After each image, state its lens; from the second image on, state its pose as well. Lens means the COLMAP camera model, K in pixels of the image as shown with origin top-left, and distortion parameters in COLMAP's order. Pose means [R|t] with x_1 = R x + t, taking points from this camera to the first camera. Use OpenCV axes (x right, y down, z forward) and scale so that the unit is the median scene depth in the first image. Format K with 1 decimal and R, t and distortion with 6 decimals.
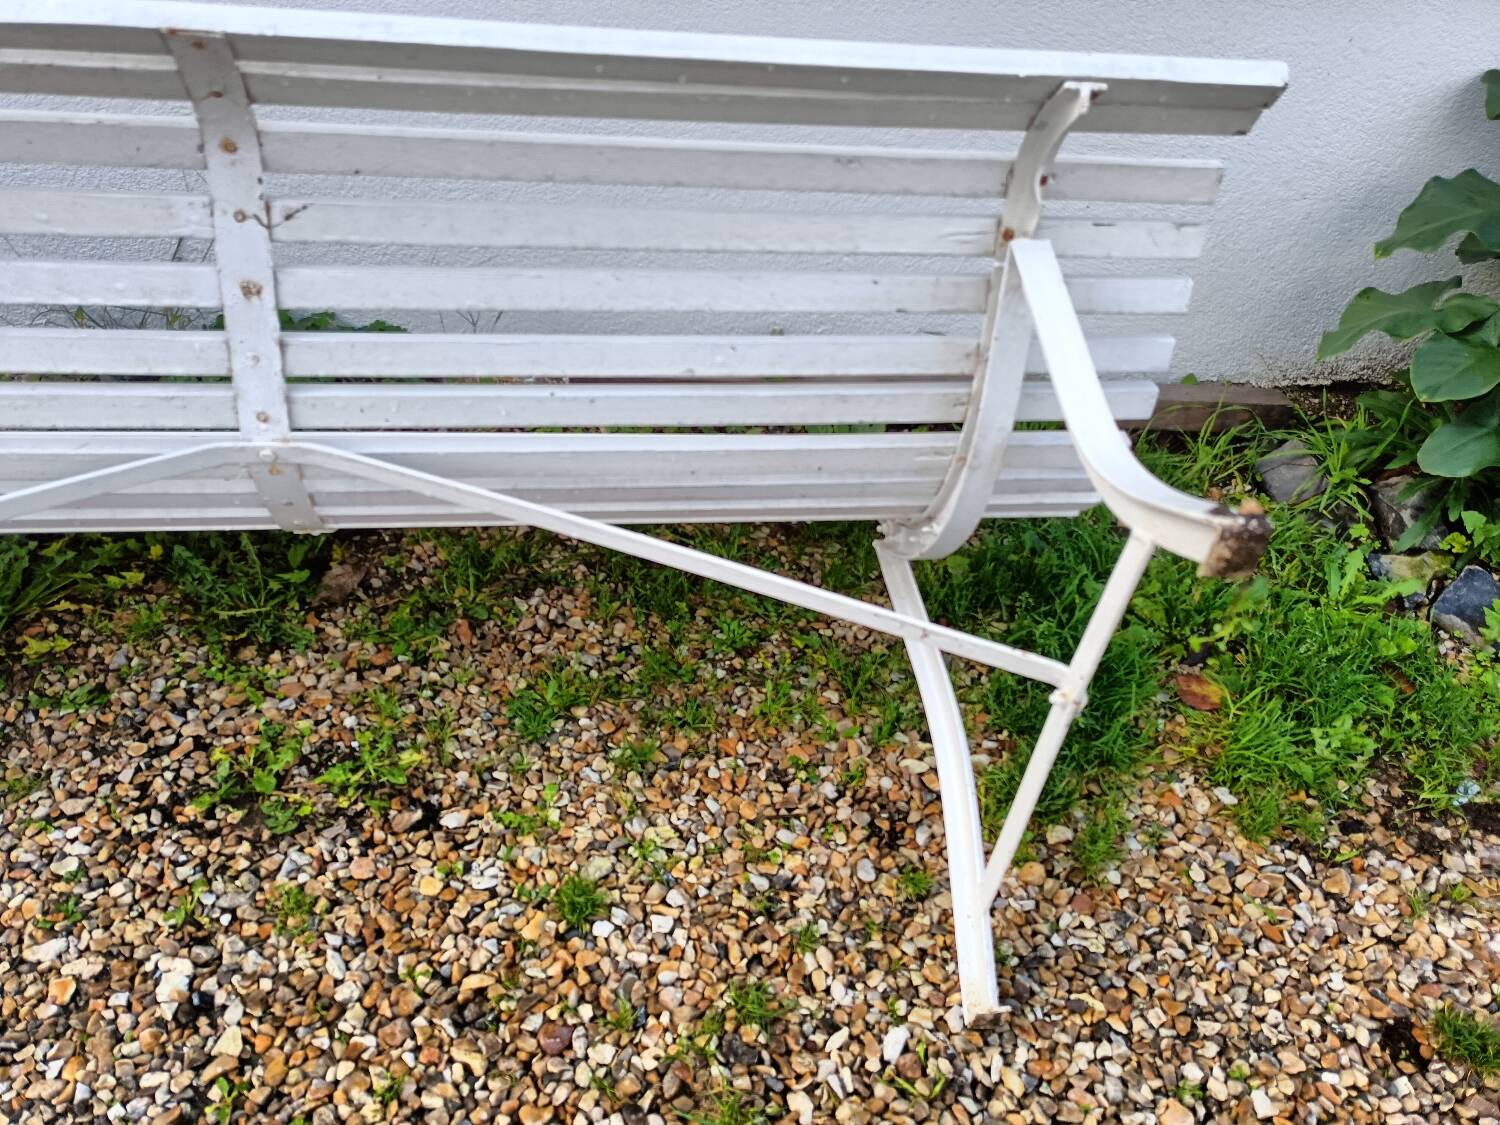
lens RADIAL K [[1138.6, 0, 742.1], [0, 1138.6, 560.8], [0, 0, 1]] dist [0.016828, -0.005864]
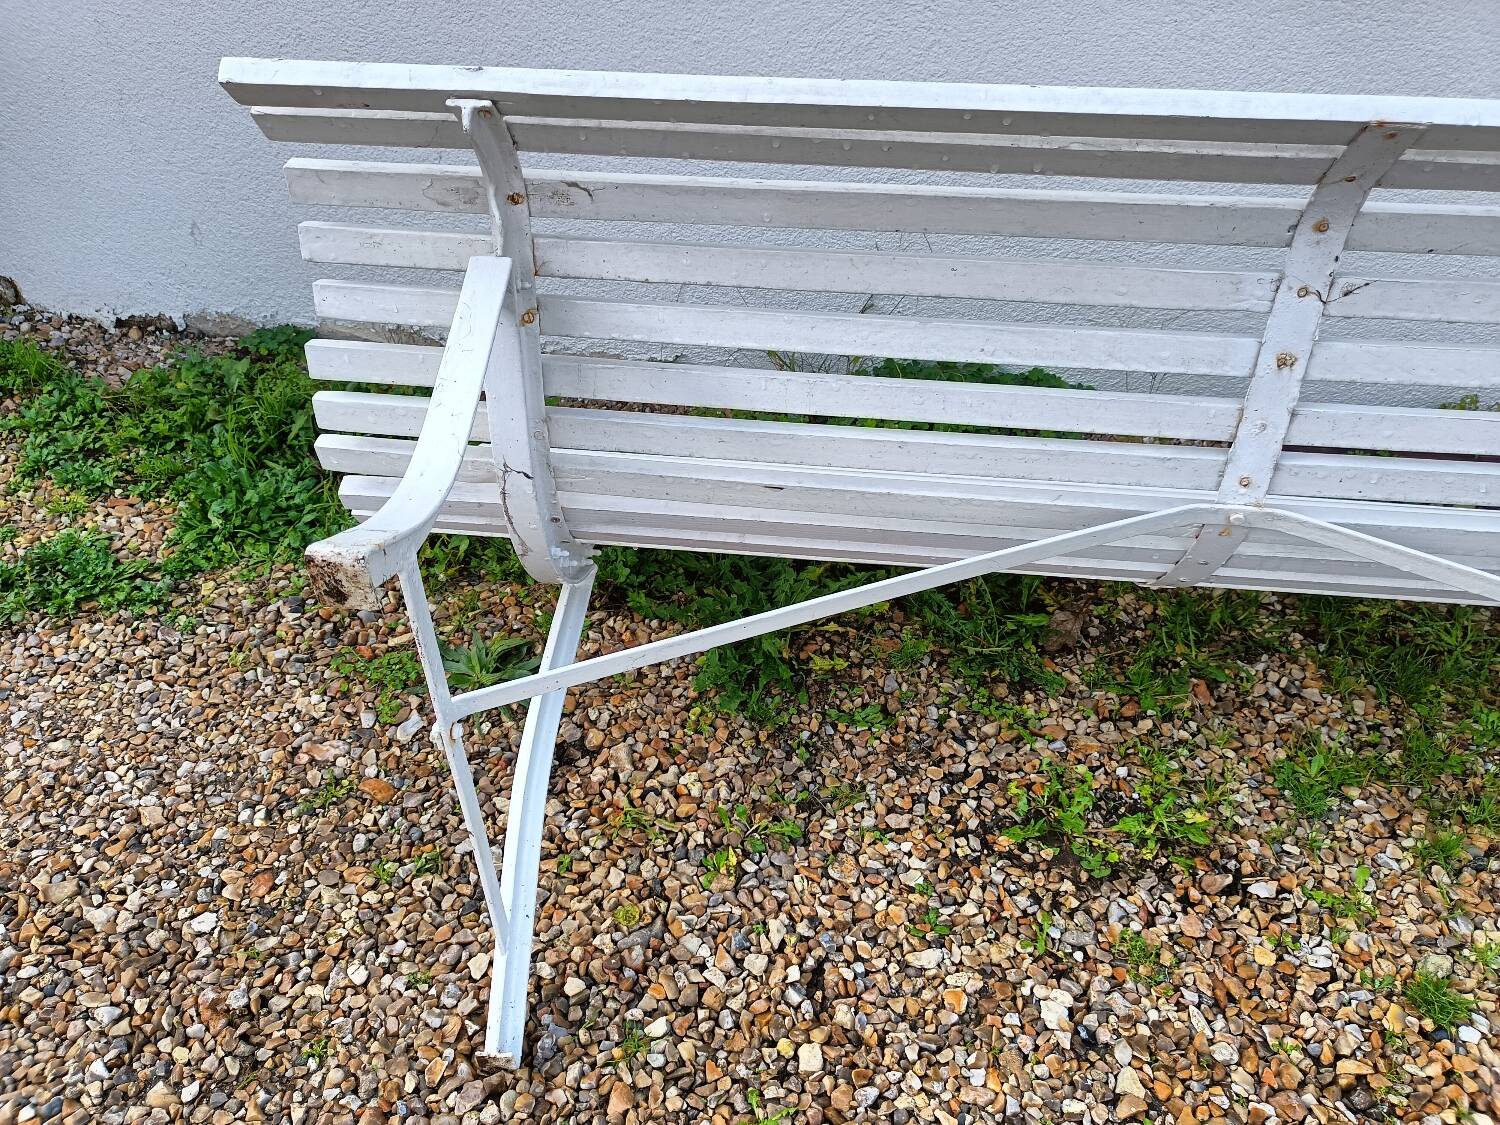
lens RADIAL K [[1167.4, 0, 750.0], [0, 1167.4, 562.5], [0, 0, 1]] dist [0.035186, -0.014890]
pose [[0.967179, 0.086669, -0.238858, -0.481691], [-0.093015, 0.995545, -0.015406, 0.003345], [0.236459, 0.037118, 0.970932, -0.105171]]
